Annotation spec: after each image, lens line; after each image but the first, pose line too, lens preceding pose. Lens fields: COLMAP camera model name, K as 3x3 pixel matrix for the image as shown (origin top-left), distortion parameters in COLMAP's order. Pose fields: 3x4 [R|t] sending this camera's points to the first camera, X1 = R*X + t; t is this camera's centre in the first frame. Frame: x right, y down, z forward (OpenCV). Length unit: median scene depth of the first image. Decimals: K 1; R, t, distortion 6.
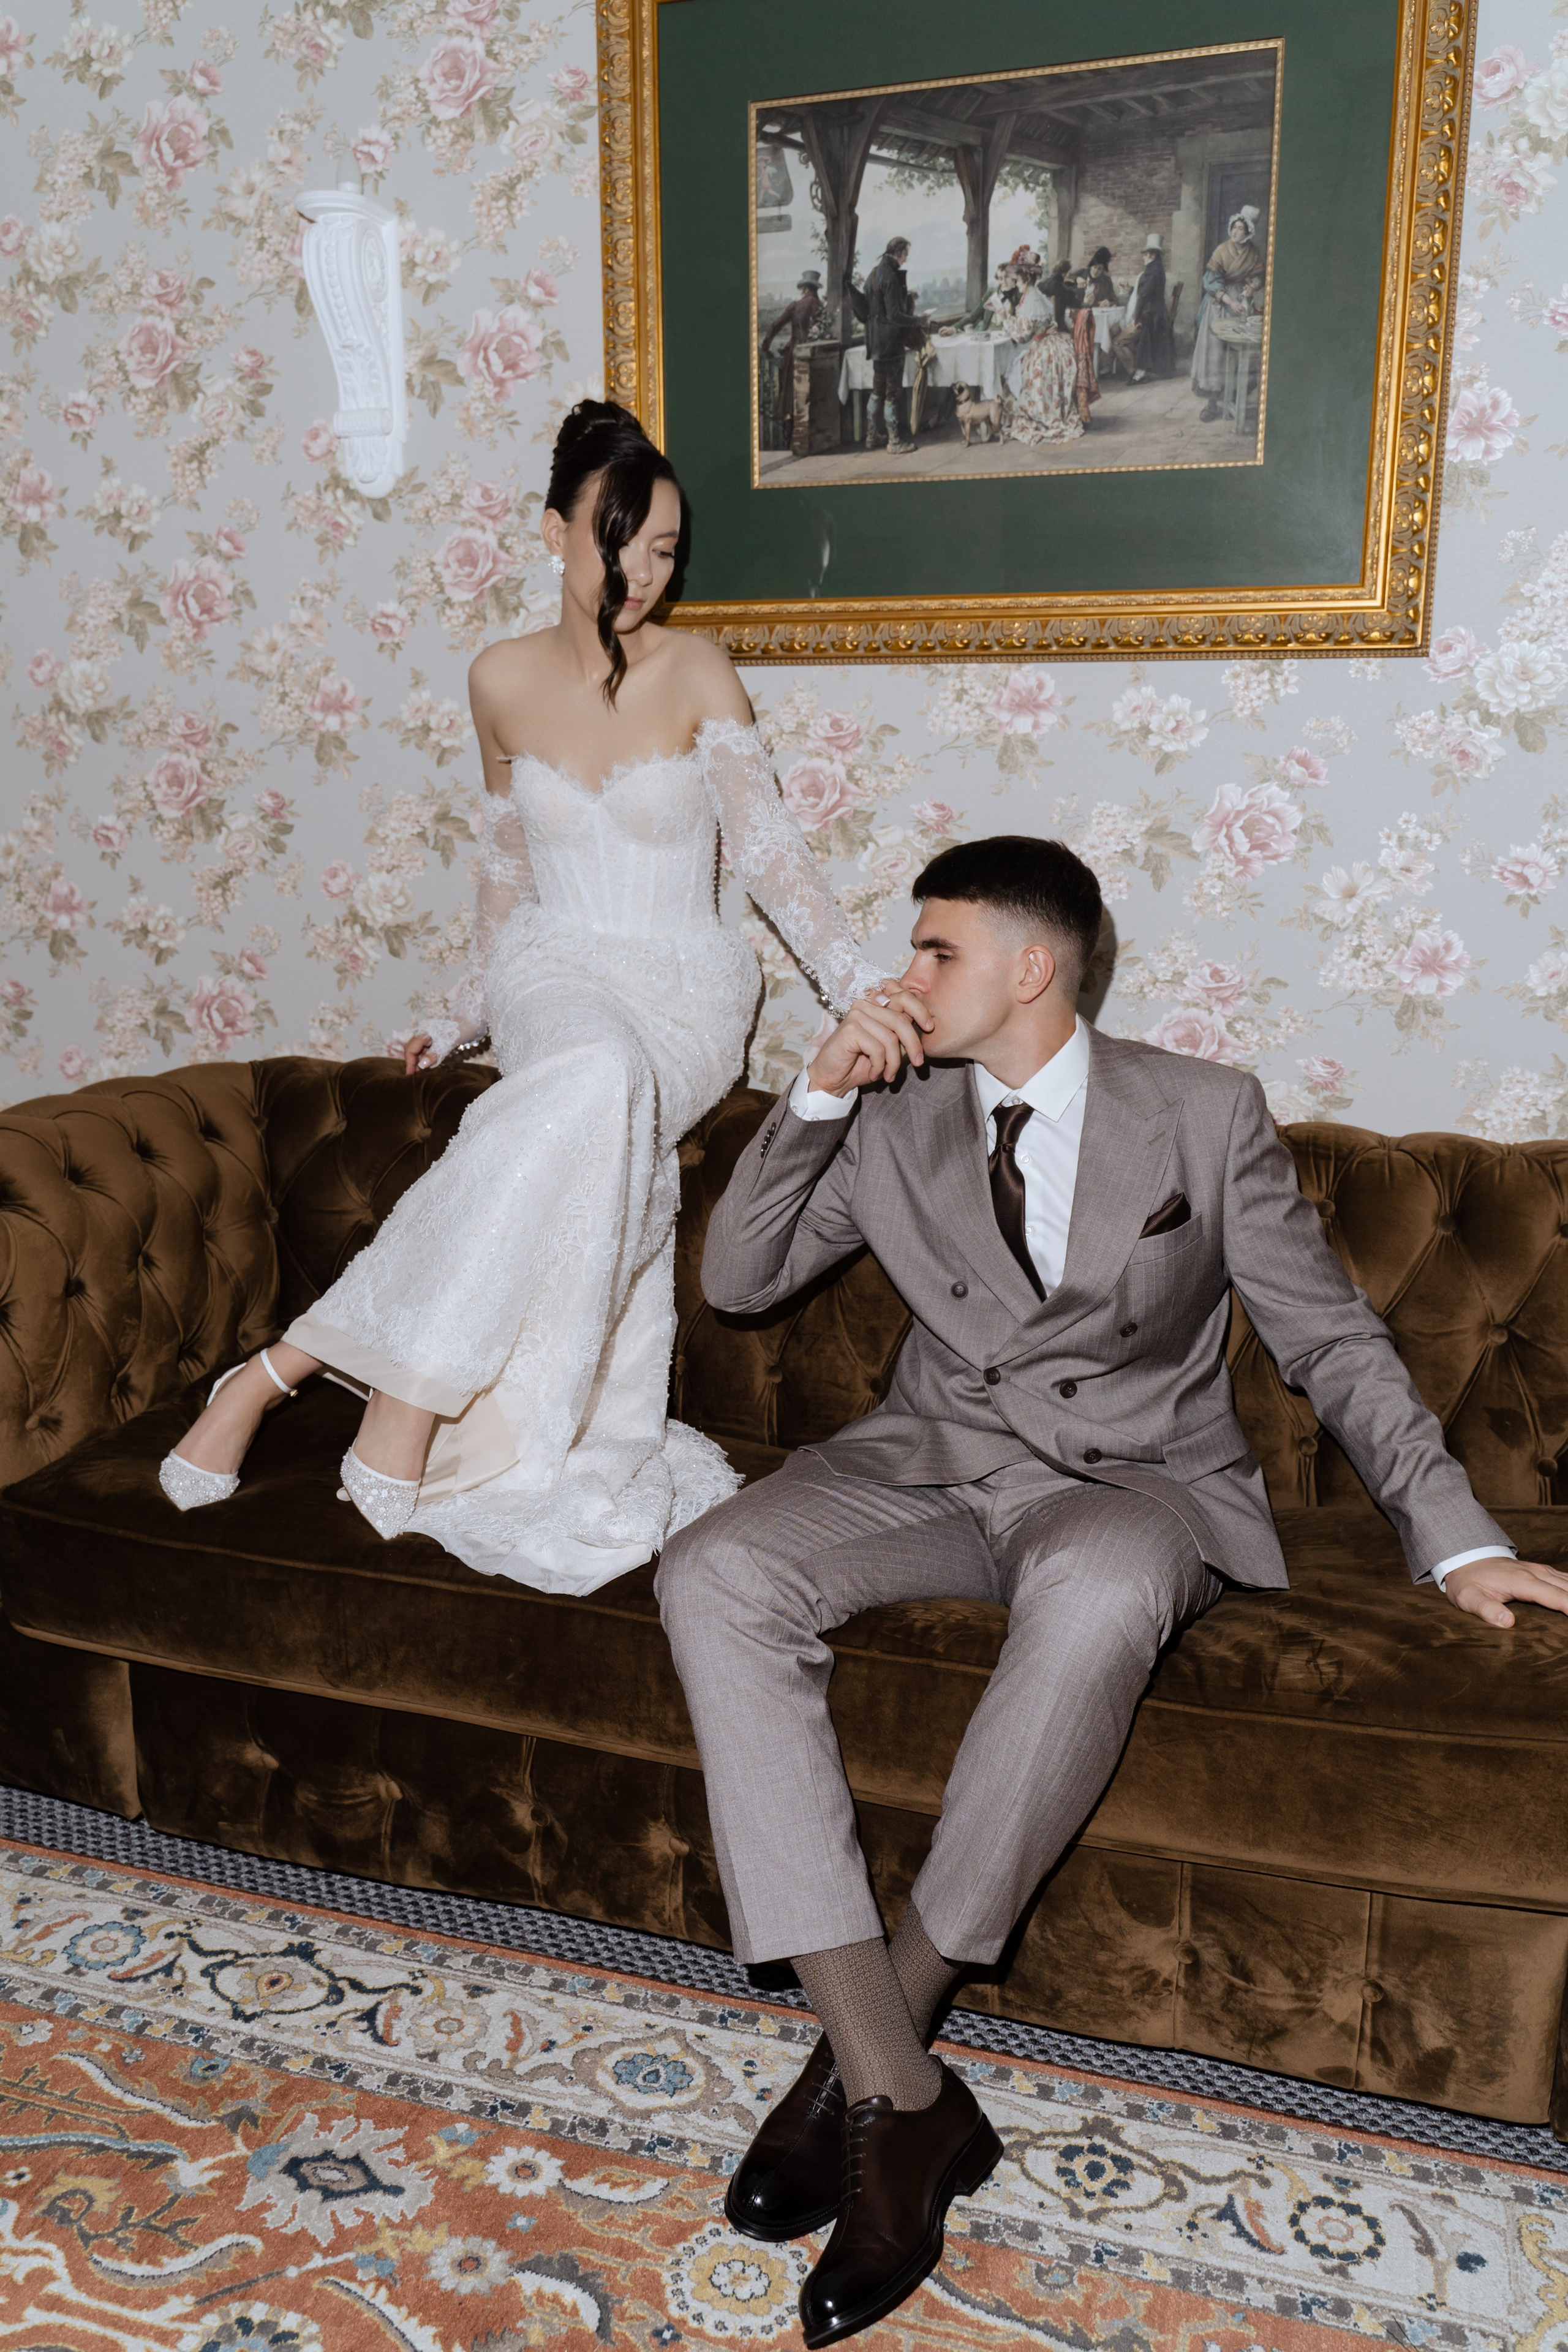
lens RADIAL K [[1891.9, 0, 772.2], [0, 1891.9, 1170.5], [0, 0, 1]] dist [0.004657, -0.017762]
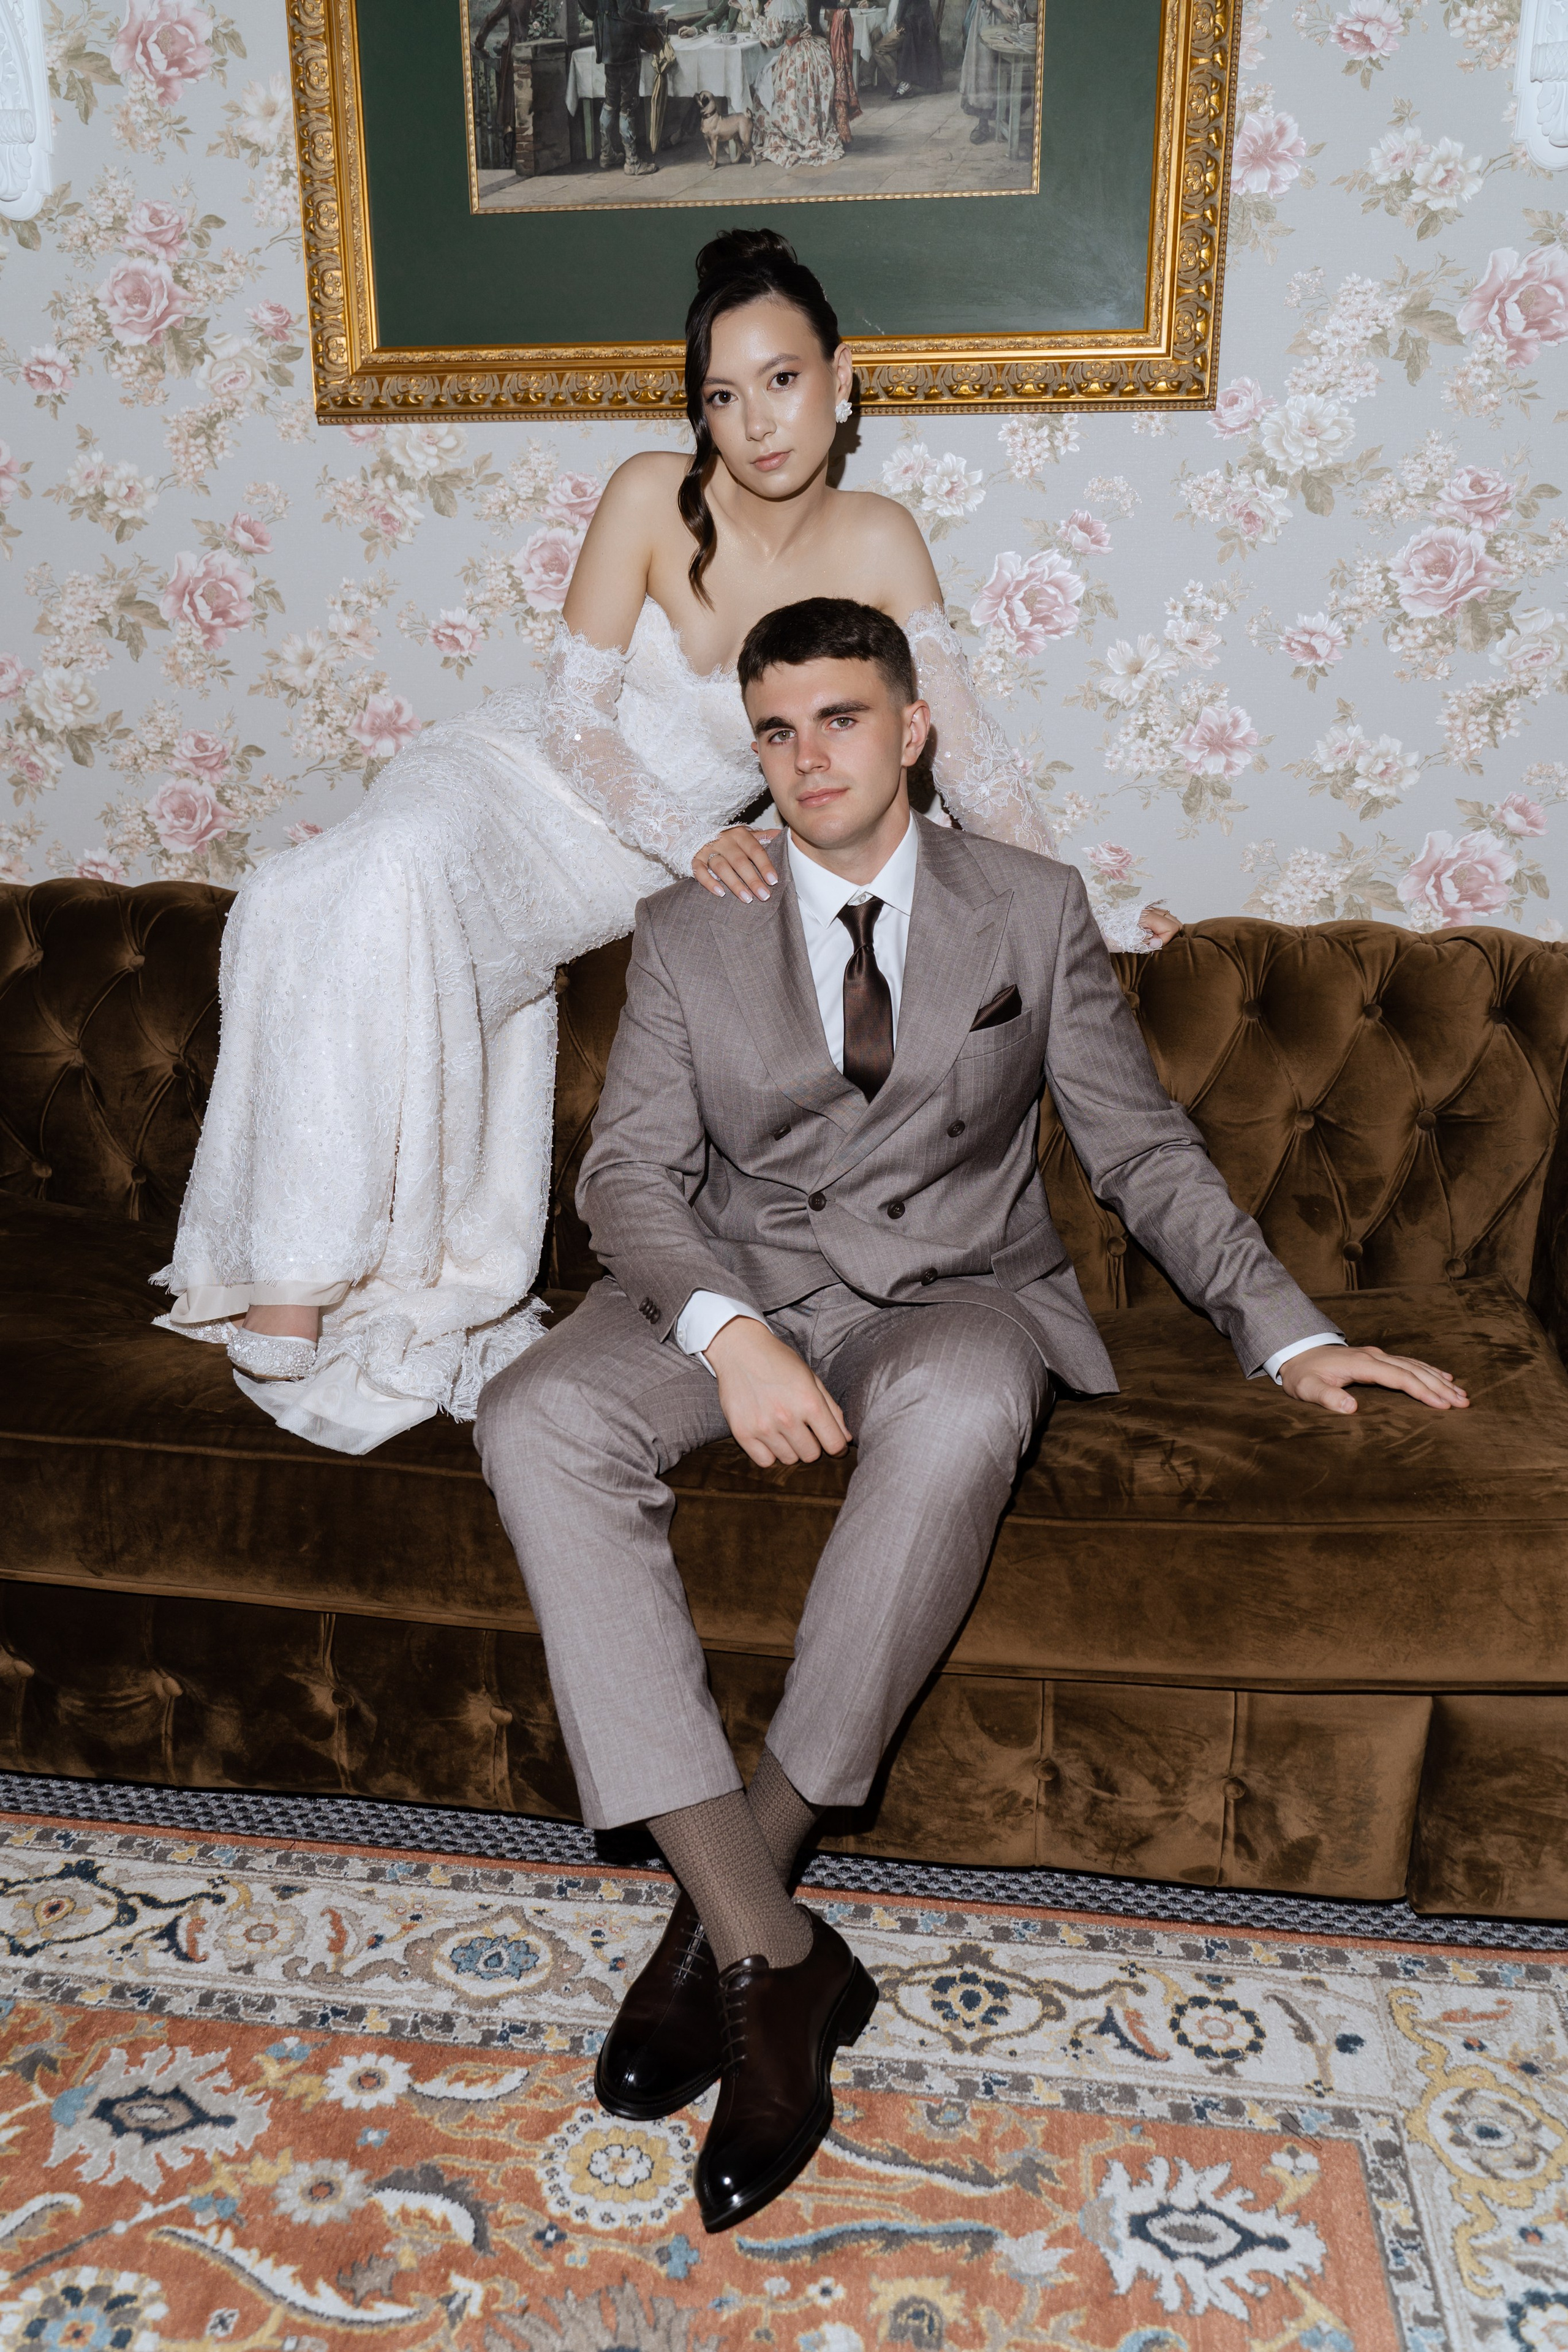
lens RADIAL K [[1890.0, 0, 775.5], [0, 1890.0, 1178.0], [0, 0, 1]] dist [0.004439, -0.018935]
pose [[0.984422, -0.056846, 0.166378, -0.051923], [0.041559, 0.994708, 0.093964, 0.013061], [-0.170839, -0.085586, 0.981575, 0.084844]]
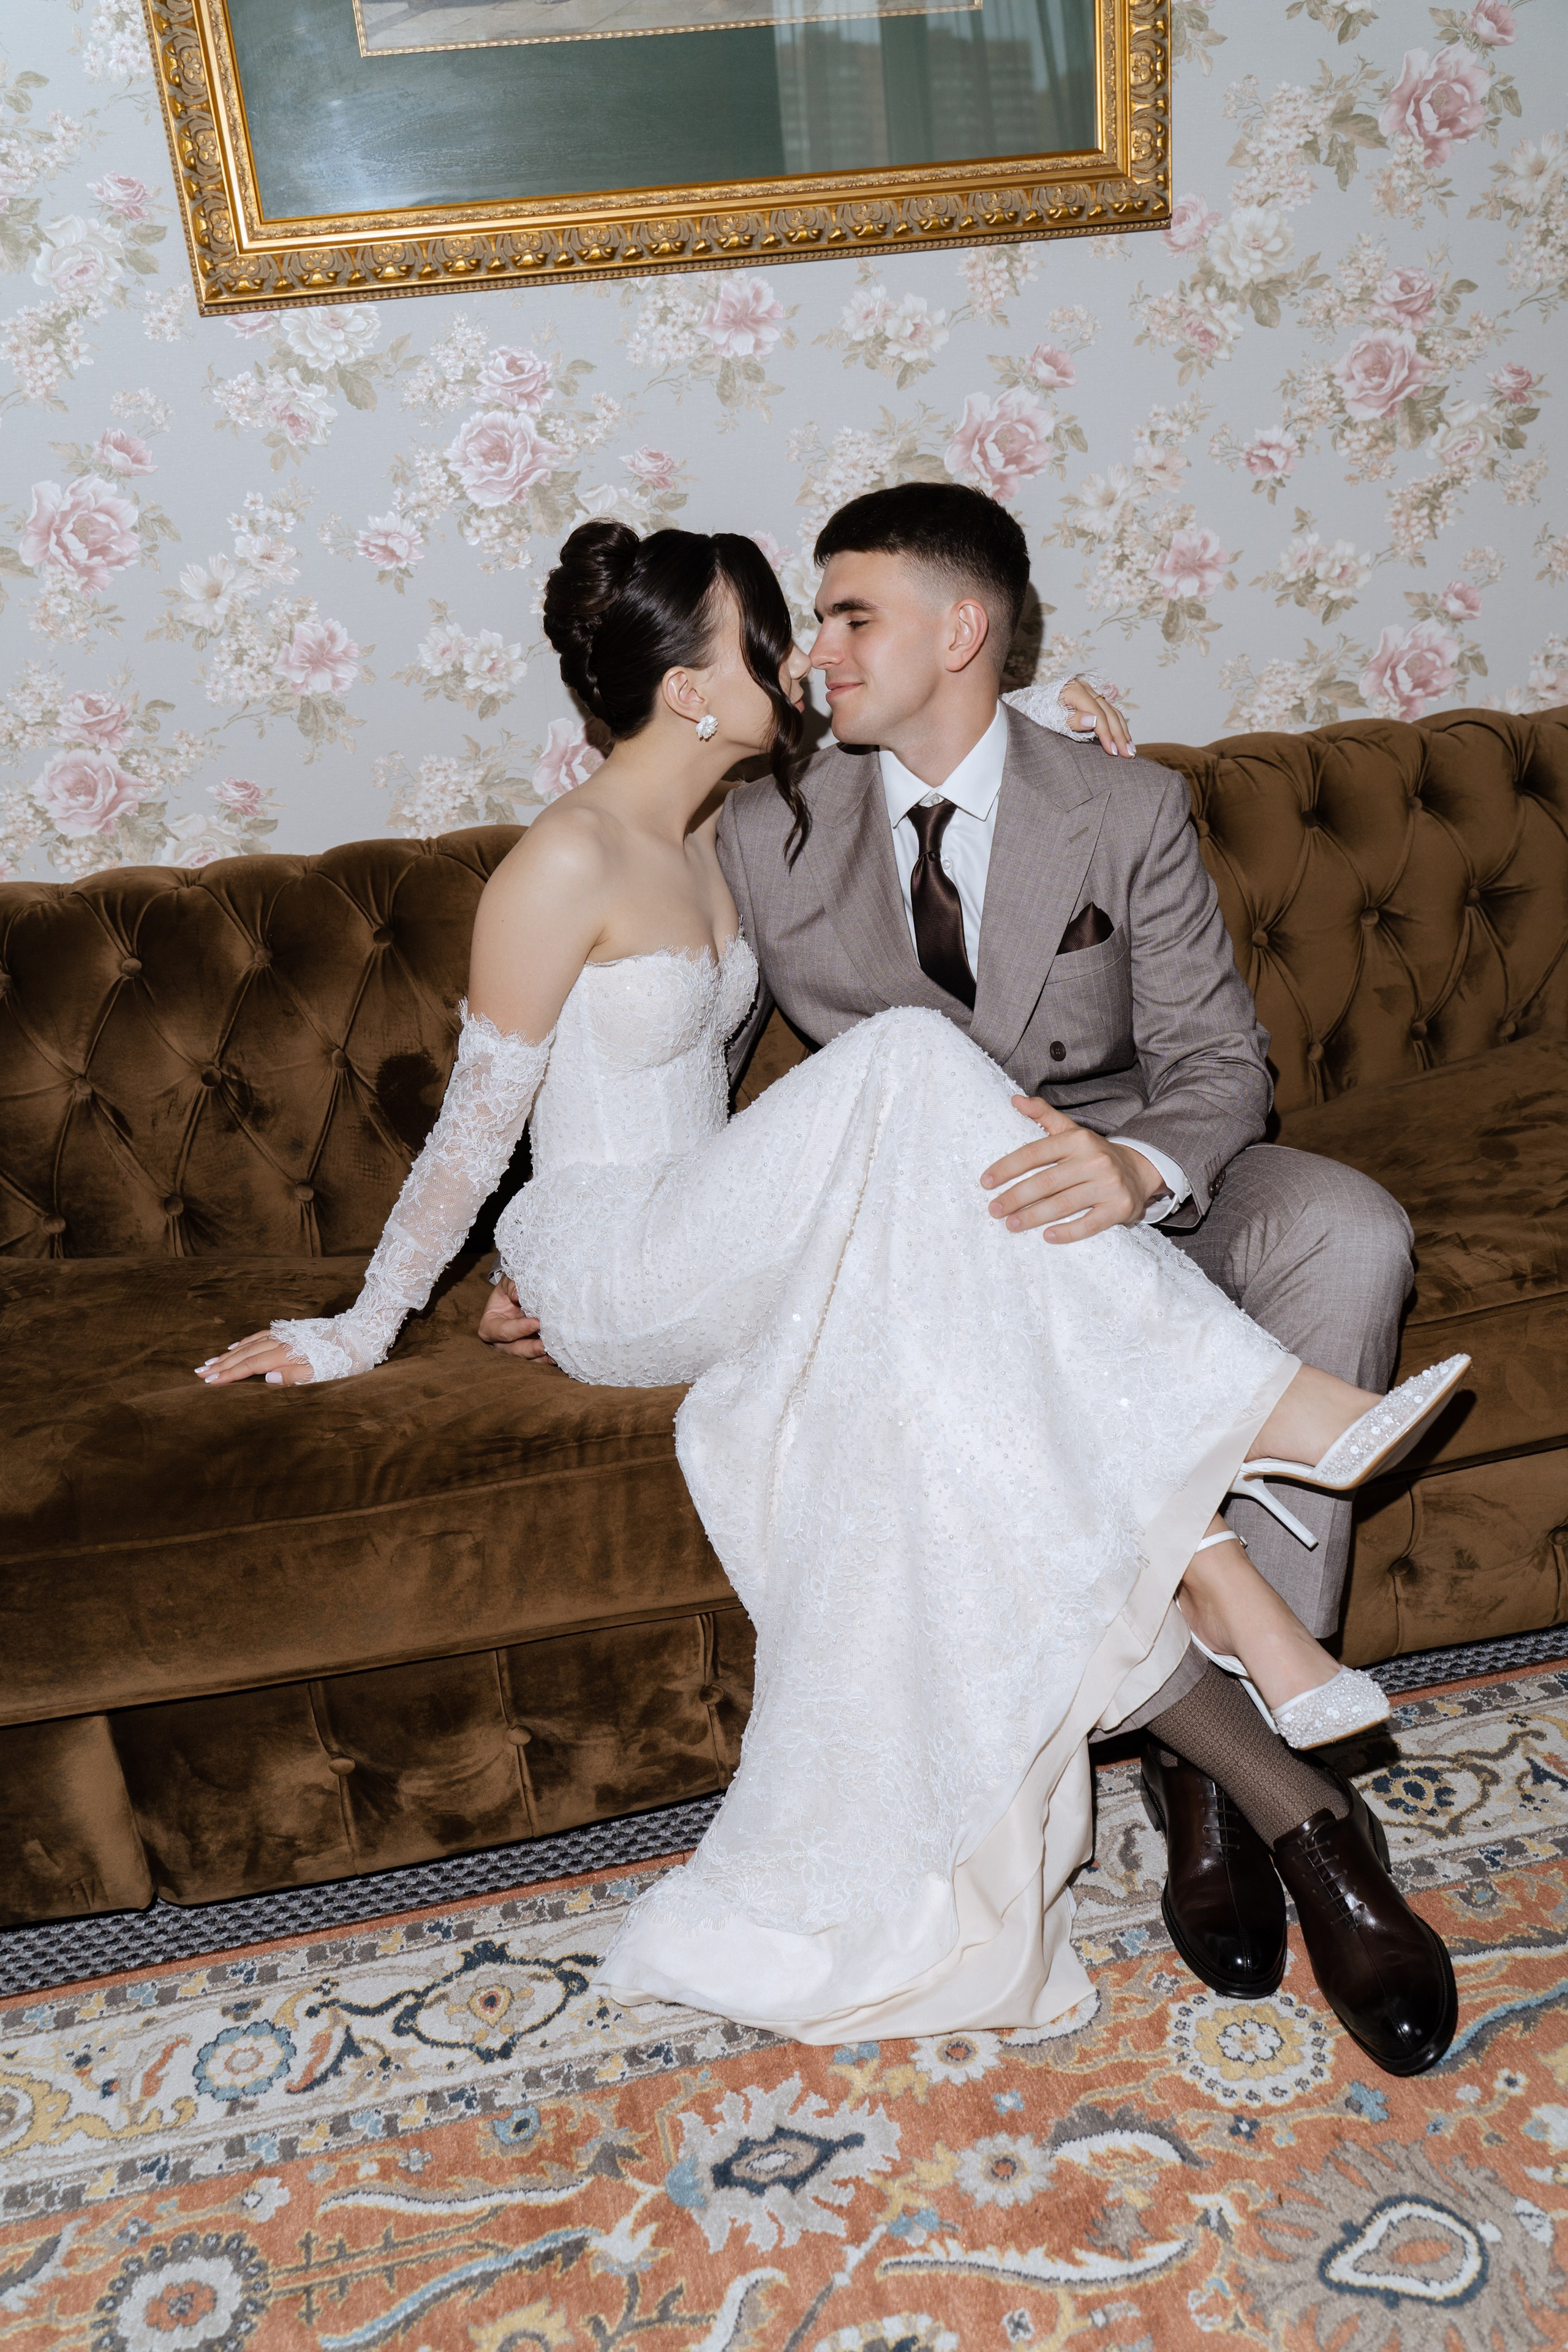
lens RADIAL K [[1891.5, 0, 772.7], [0, 1891.5, 1180.0], [0, 0, 1]] dist [0.007783, -0.020467]
pose [[0.861727, -0.269776, 0.429705, -0.387450], [0.197029, 0.958388, 0.206572, -0.054901], [-0.467553, -0.093344, 0.879023, 0.236506]]
